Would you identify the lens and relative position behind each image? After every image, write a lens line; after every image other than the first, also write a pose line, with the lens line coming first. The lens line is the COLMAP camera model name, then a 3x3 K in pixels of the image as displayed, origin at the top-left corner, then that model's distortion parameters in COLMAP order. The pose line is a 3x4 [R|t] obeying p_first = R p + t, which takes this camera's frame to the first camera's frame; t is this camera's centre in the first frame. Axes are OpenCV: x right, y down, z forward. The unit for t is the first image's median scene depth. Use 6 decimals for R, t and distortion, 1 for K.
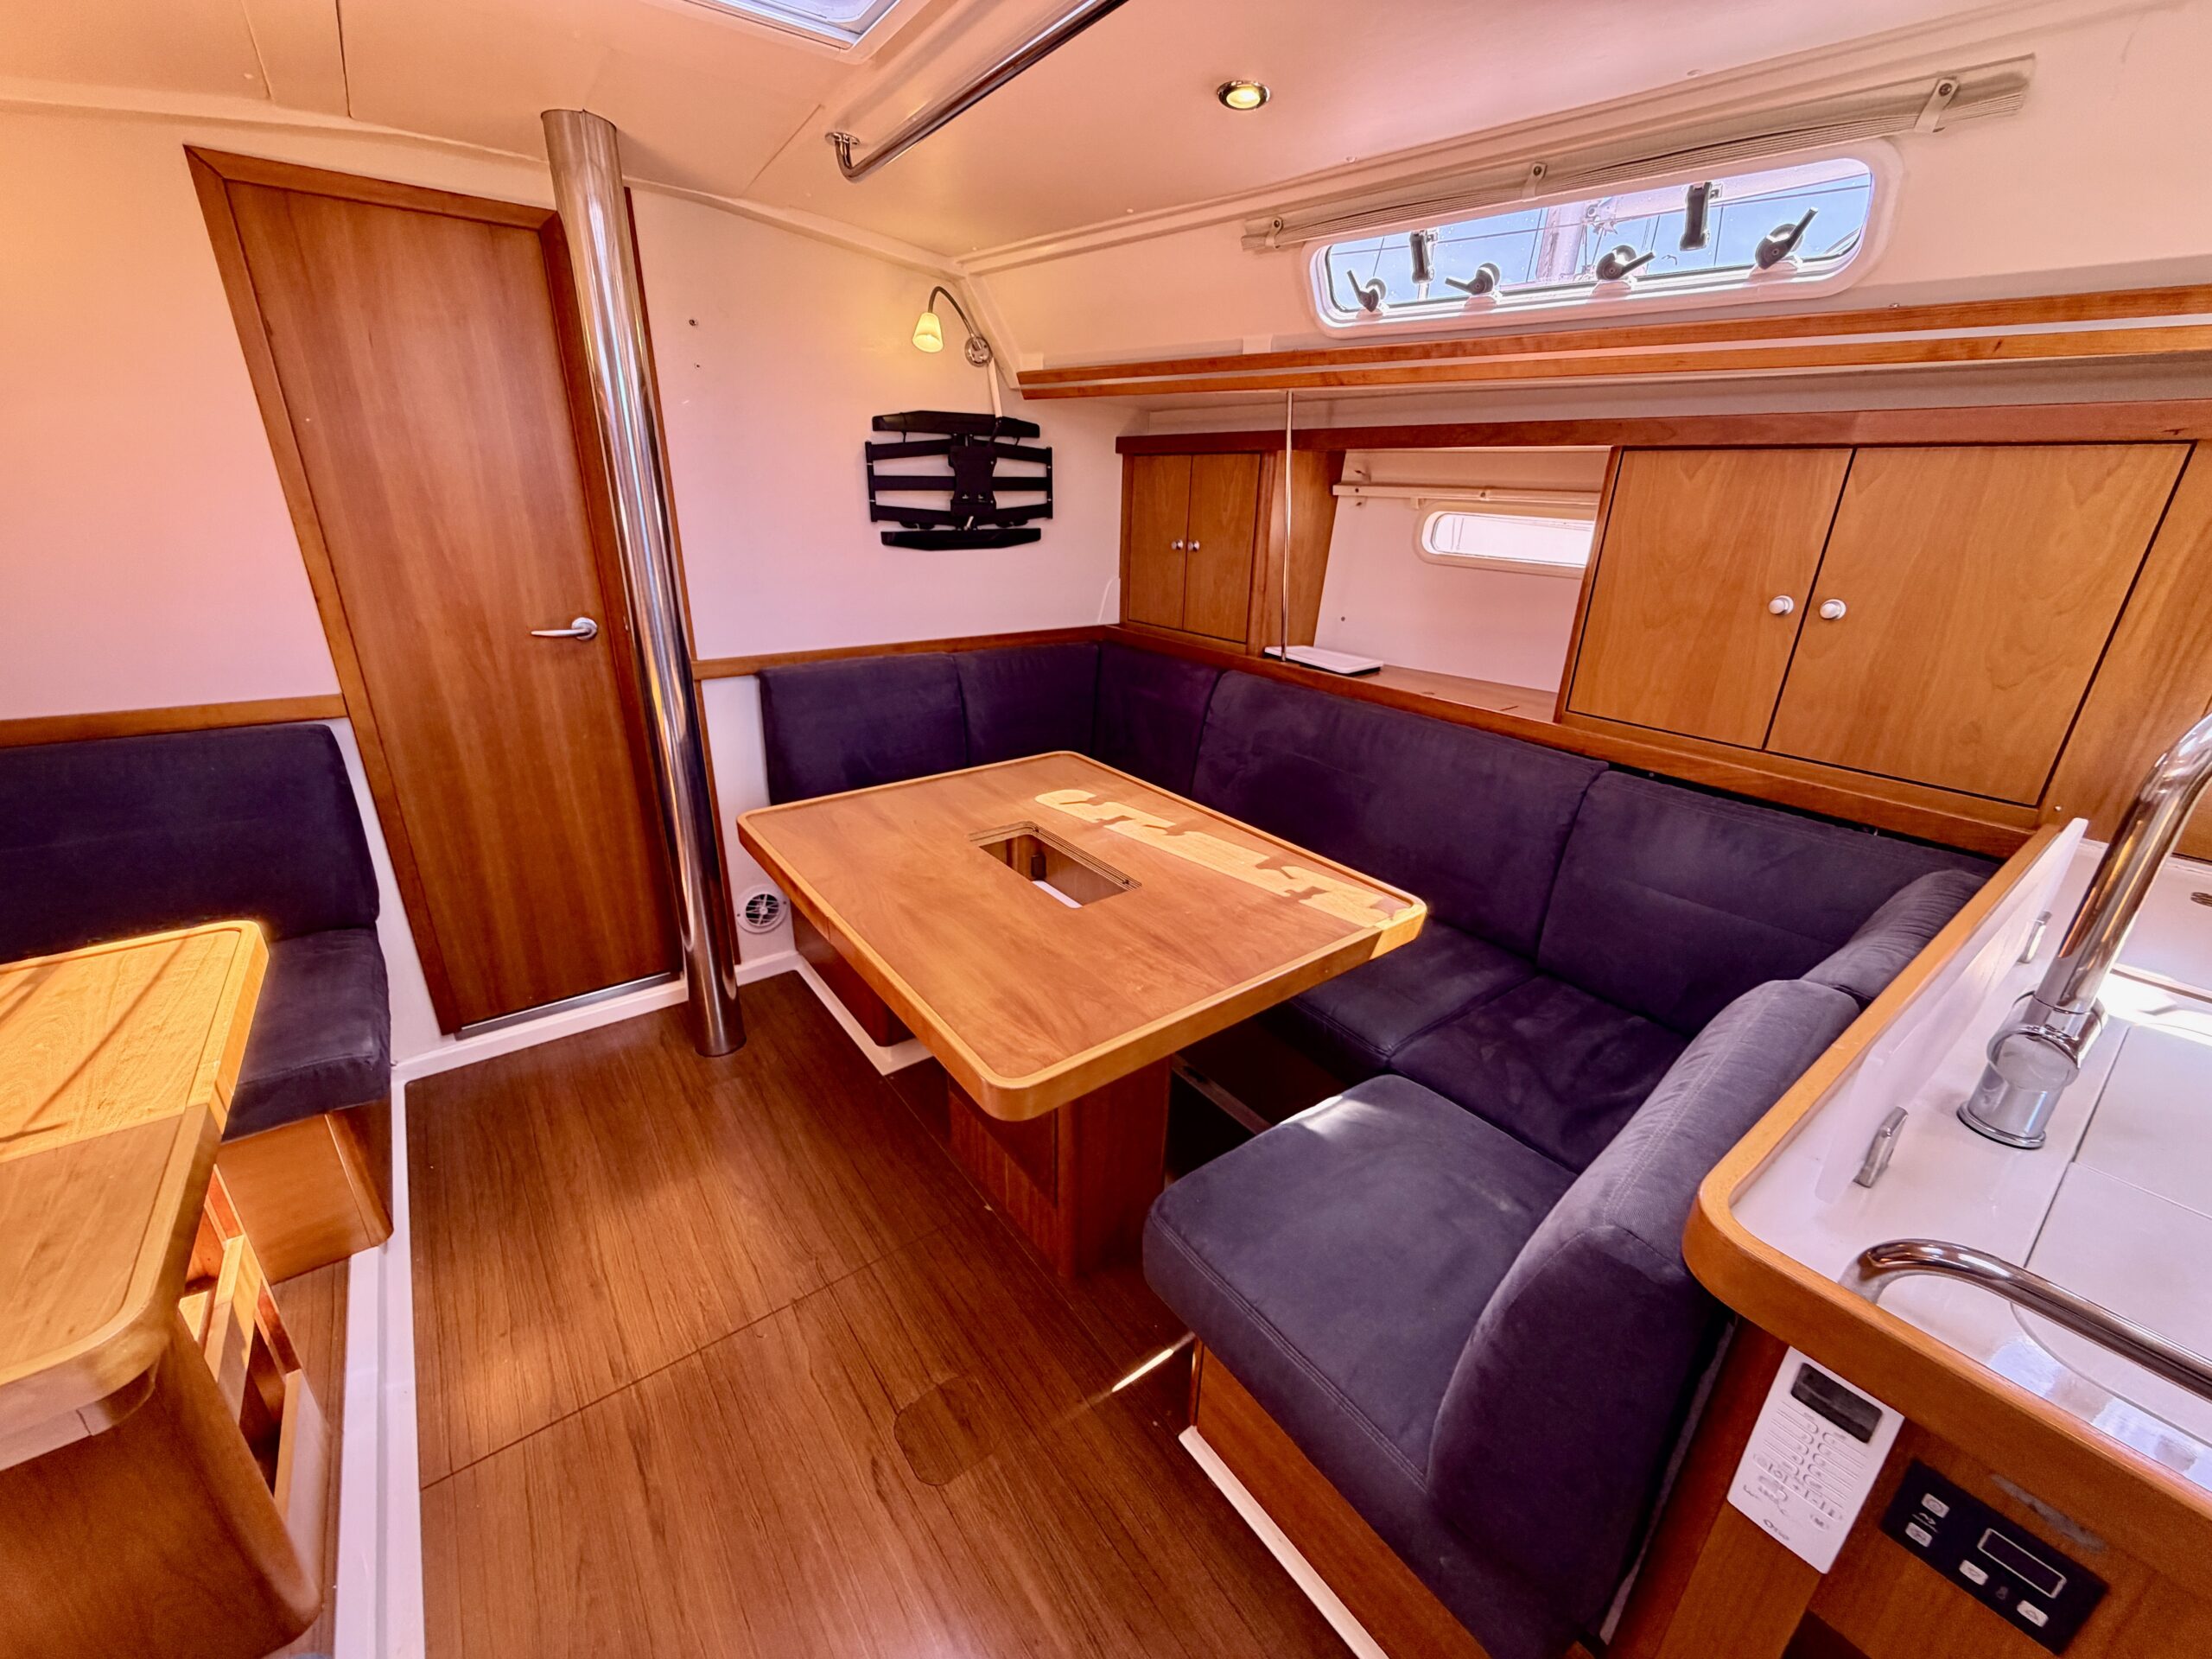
lens RADIAL K [[885.2, 0, 1097.5], [0, 885.2, 827.8], [0, 0, 1]] dist [-0.000602, 0.000202]
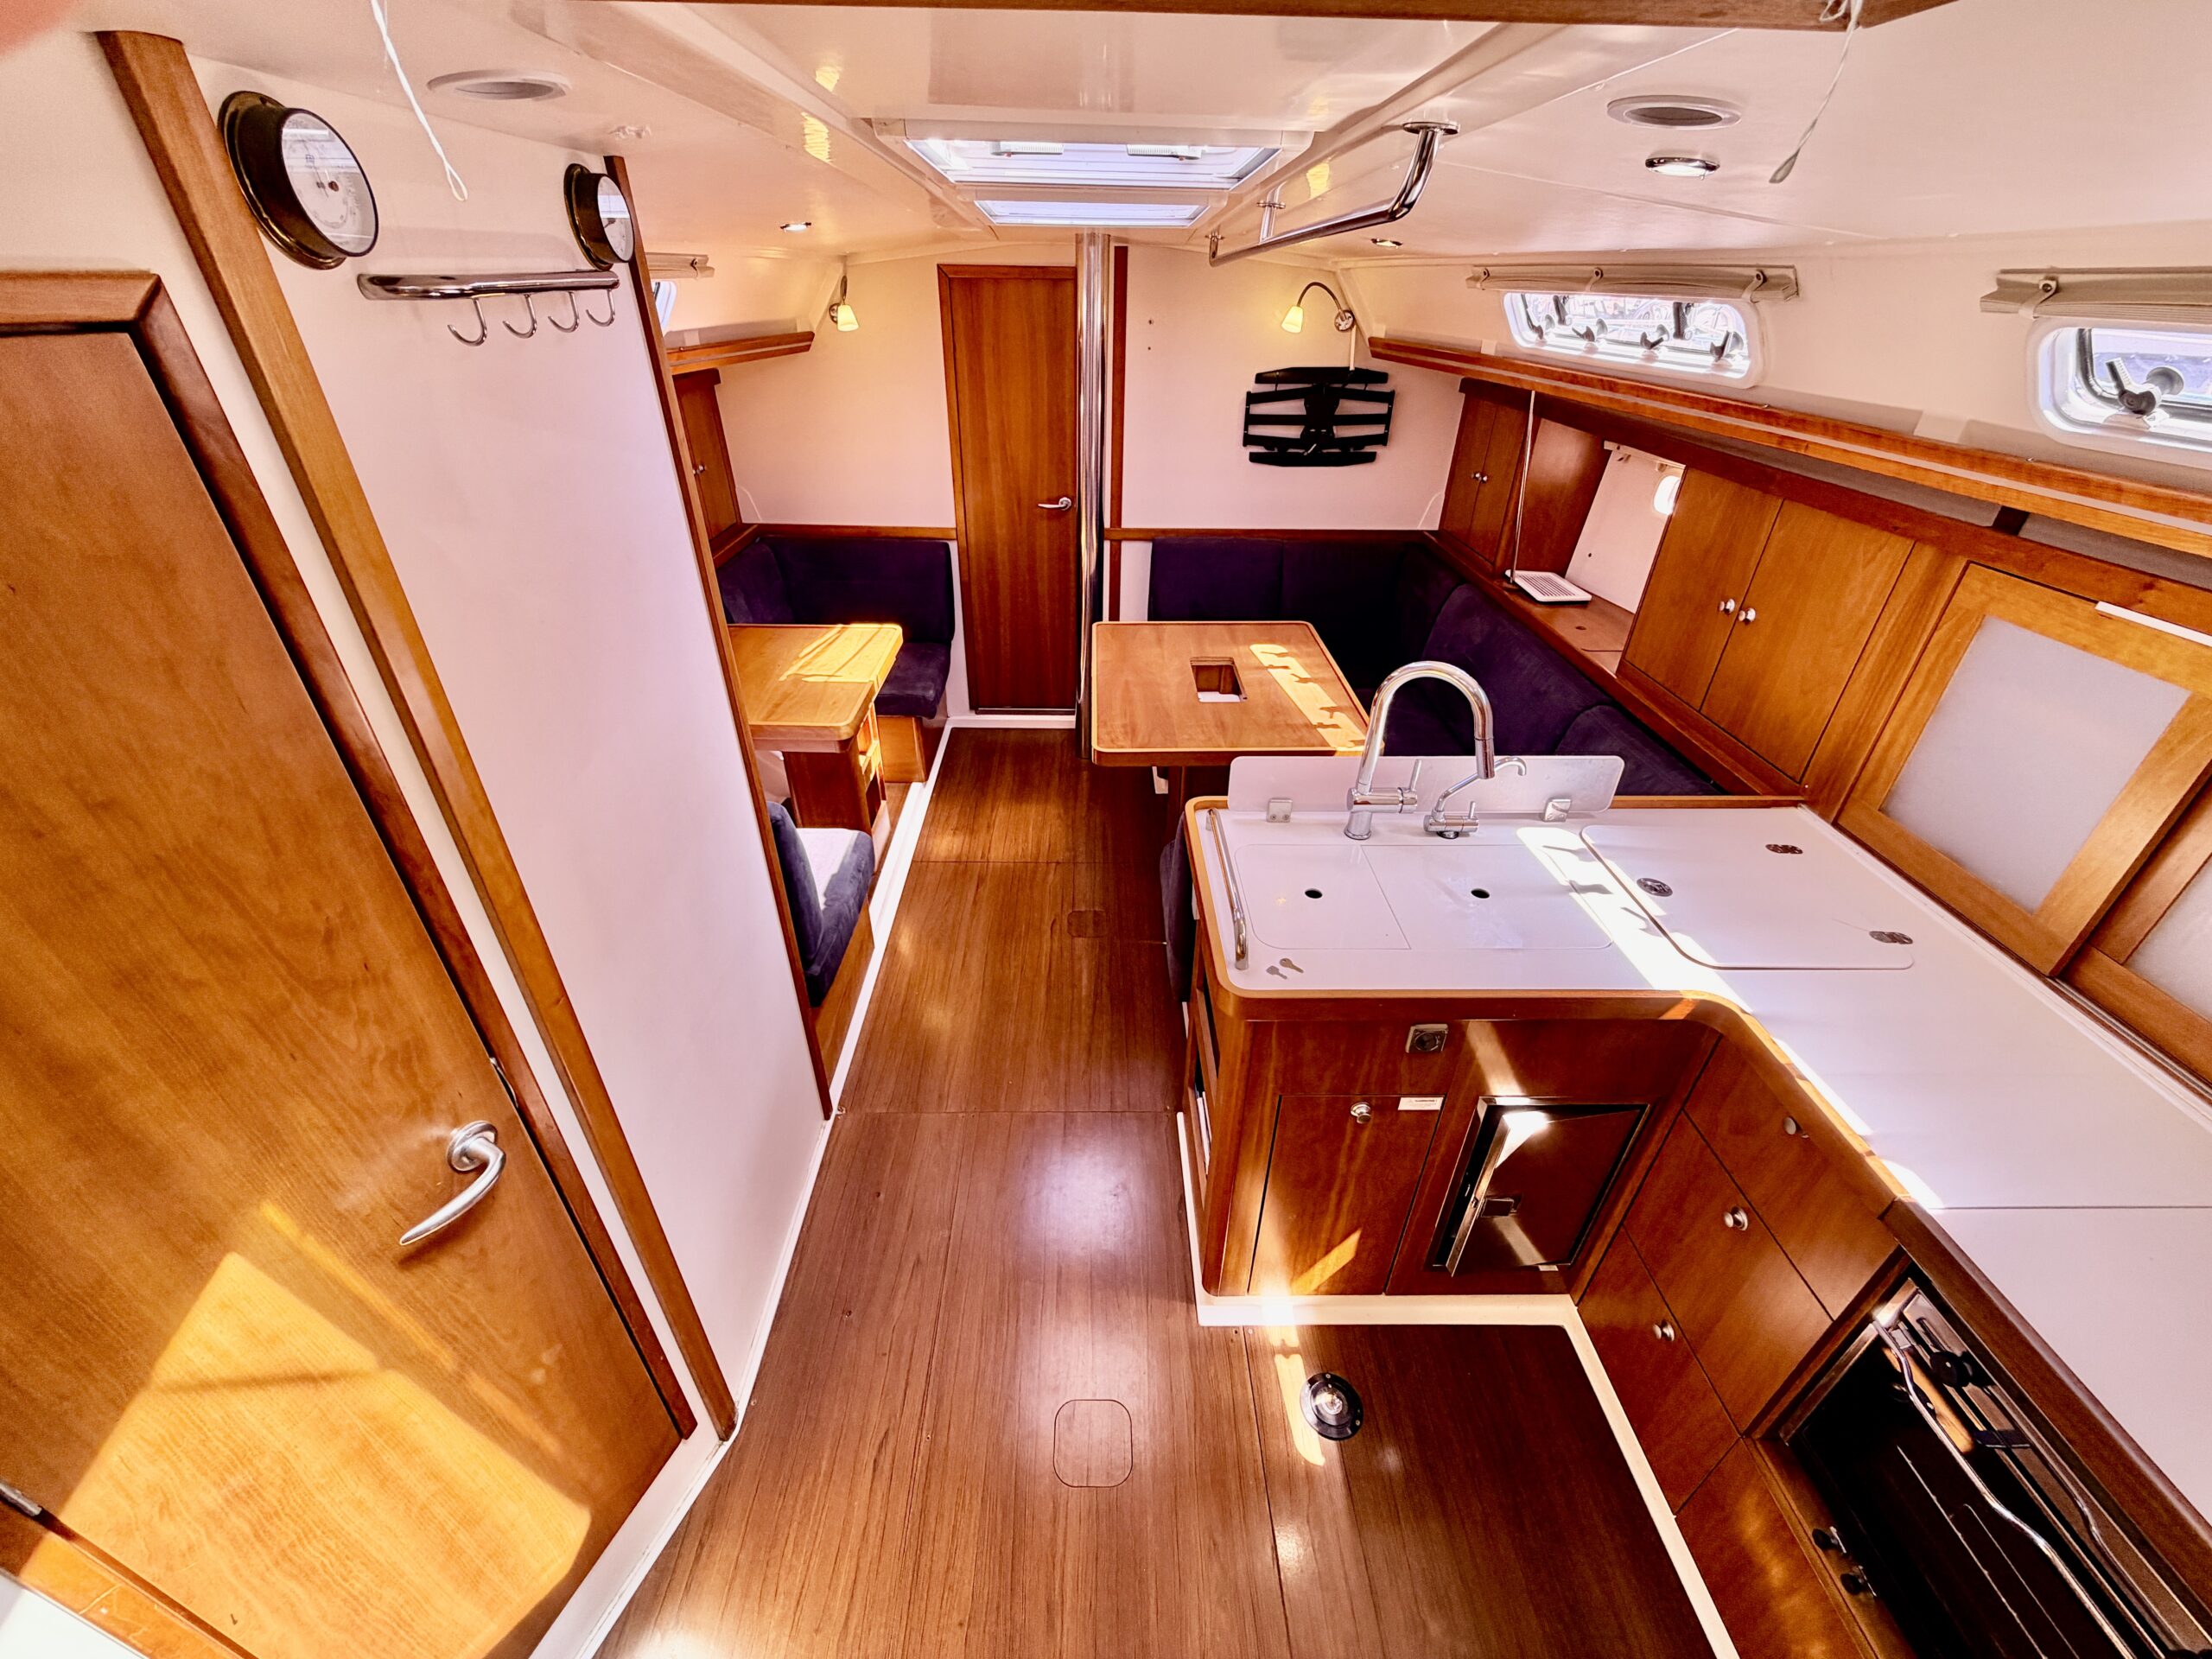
lens RADIAL K [[873.4, 0, 1103.0], [0, 873.4, 826.0], [0, 0, 1]] dist [-0.002412, -0.000132]
pose [[0.808487, 0.300773, -0.505851, 0.592321], [-0.206059, 0.949803, 0.235403, -0.038037], [0.551261, -0.086085, 0.829880, -0.498090]]
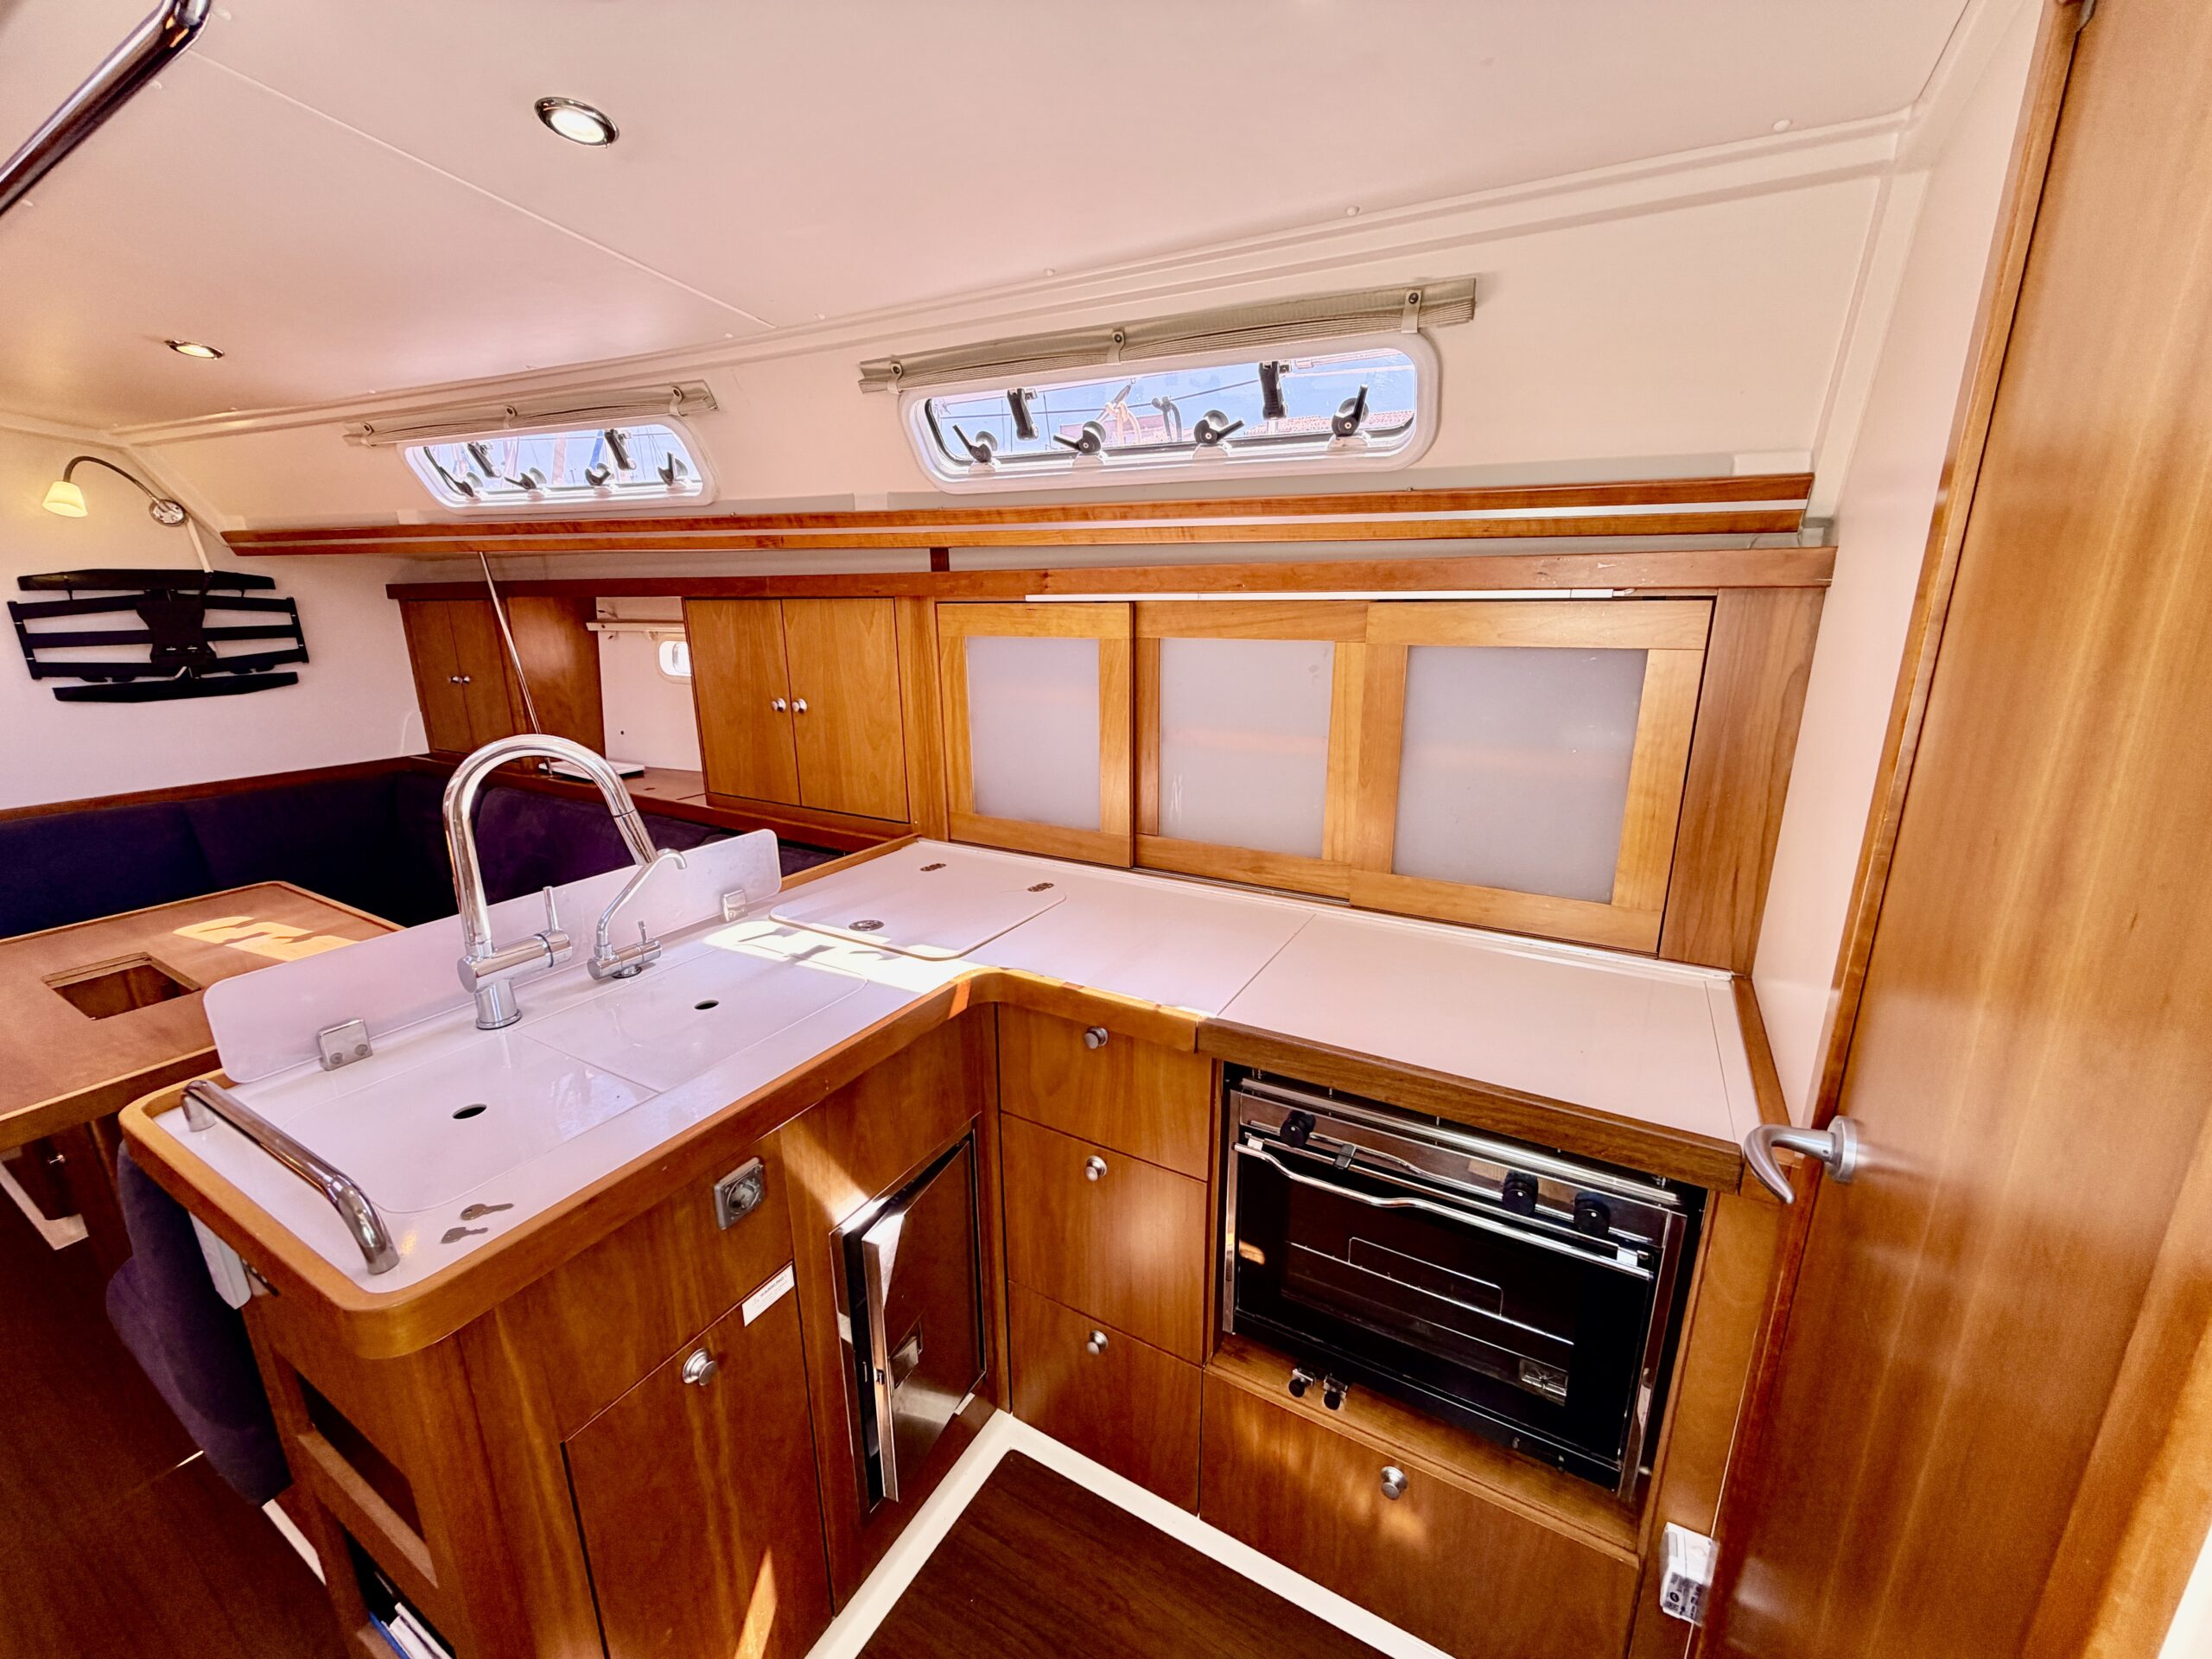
lens RADIAL K [[881.7, 0, 1092.9], [0, 881.7, 825.6], [0, 0, 1]] dist [0.000758, -0.000067]
pose [[0.920158, -0.125451, 0.370905, 0.524195], [0.167514, 0.982343, -0.083319, 0.106991], [-0.353904, 0.138799, 0.924925, -0.347536]]
